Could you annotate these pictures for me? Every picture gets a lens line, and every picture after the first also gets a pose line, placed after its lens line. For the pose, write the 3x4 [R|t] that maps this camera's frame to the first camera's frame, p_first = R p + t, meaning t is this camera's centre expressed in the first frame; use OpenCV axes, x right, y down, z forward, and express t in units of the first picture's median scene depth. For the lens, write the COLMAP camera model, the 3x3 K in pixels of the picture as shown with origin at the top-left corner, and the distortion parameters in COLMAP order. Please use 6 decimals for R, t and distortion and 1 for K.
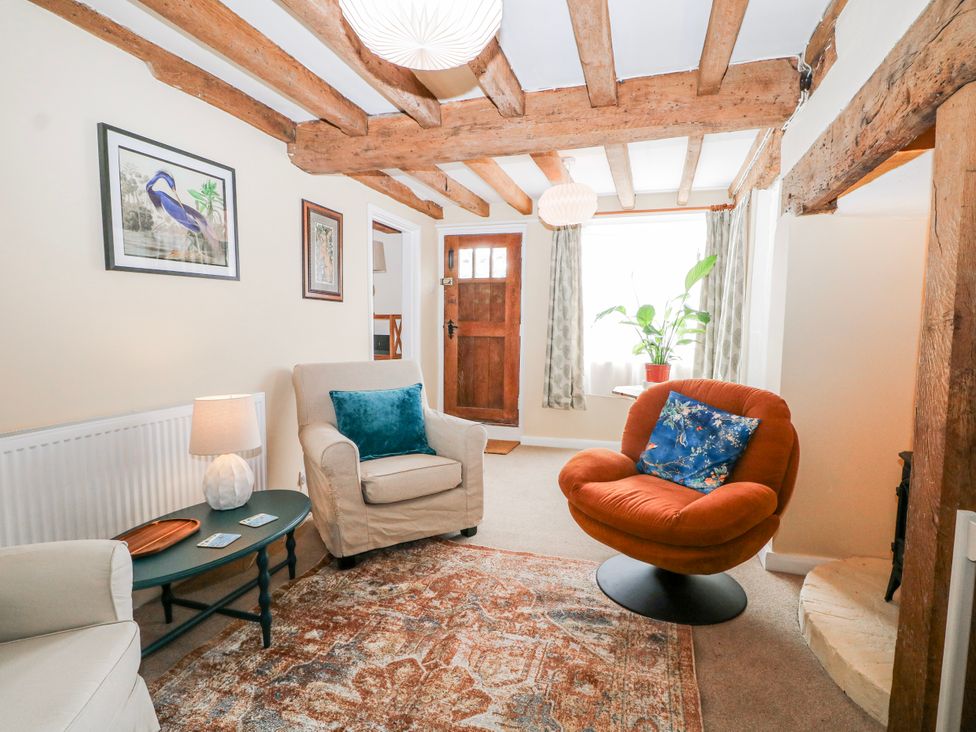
lens RADIAL K [[513.0, 0, 487.0], [0, 513.0, 363.5], [0, 0, 1]] dist [-0.000384, -0.012255]
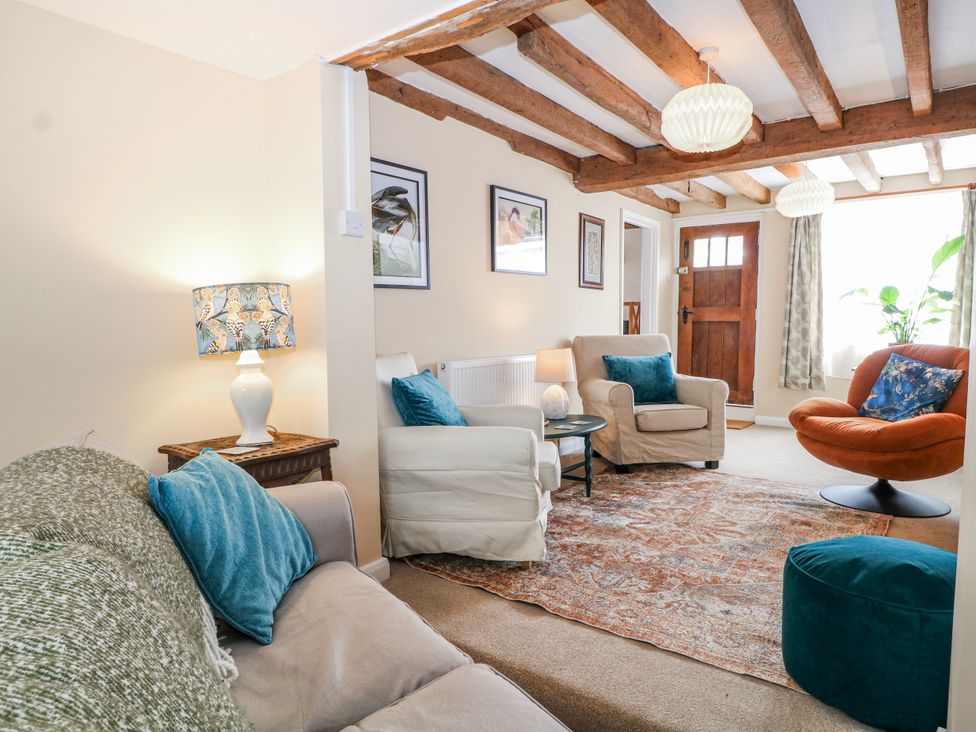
lens RADIAL K [[606.8, 0, 488.2], [0, 606.8, 362.5], [0, 0, 1]] dist [0.002190, -0.008551]
pose [[0.940863, 0.013566, -0.338515, -0.059005], [-0.017404, 0.999814, -0.008305, 0.107222], [0.338339, 0.013705, 0.940924, -0.702269]]
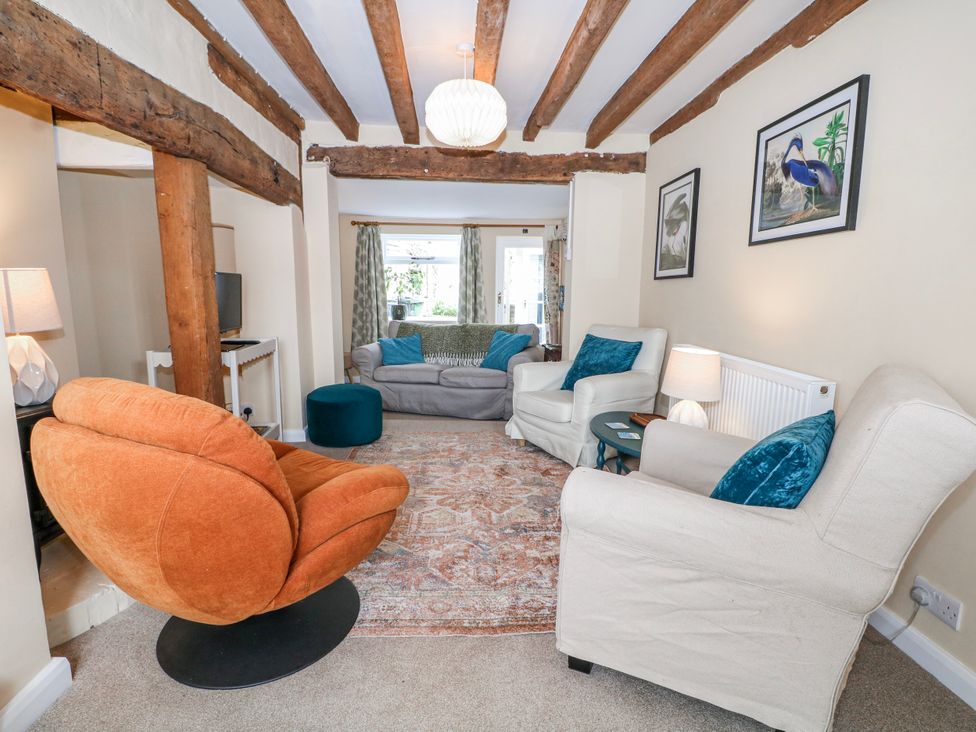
lens RADIAL K [[513.0, 0, 490.5], [0, 513.0, 361.0], [0, 0, 1]] dist [-0.000384, -0.012255]
pose [[-0.932023, 0.036611, -0.360545, 0.280629], [-0.044934, 0.975532, 0.215216, -0.118607], [0.359602, 0.216787, -0.907573, 1.594794]]
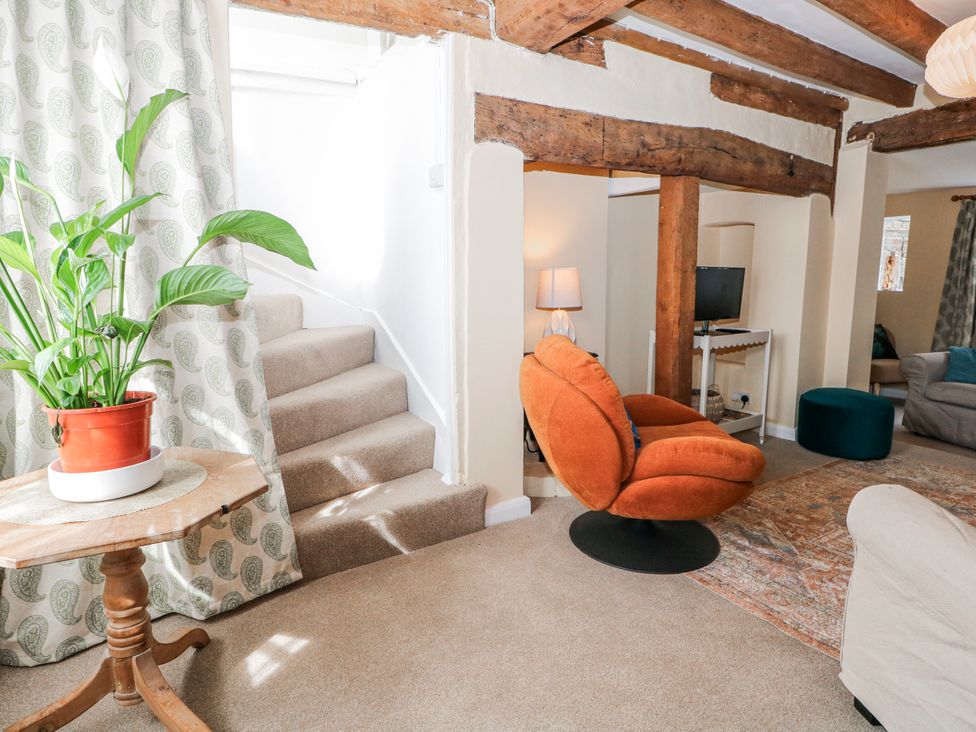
lens RADIAL K [[579.1, 0, 488.6], [0, 579.1, 370.2], [0, 0, 1]] dist [0.002918, -0.010350]
pose [[-0.759208, -0.109895, 0.641503, -0.100105], [0.045713, 0.974204, 0.220991, -0.134079], [-0.649240, 0.197103, -0.734600, 1.796682]]
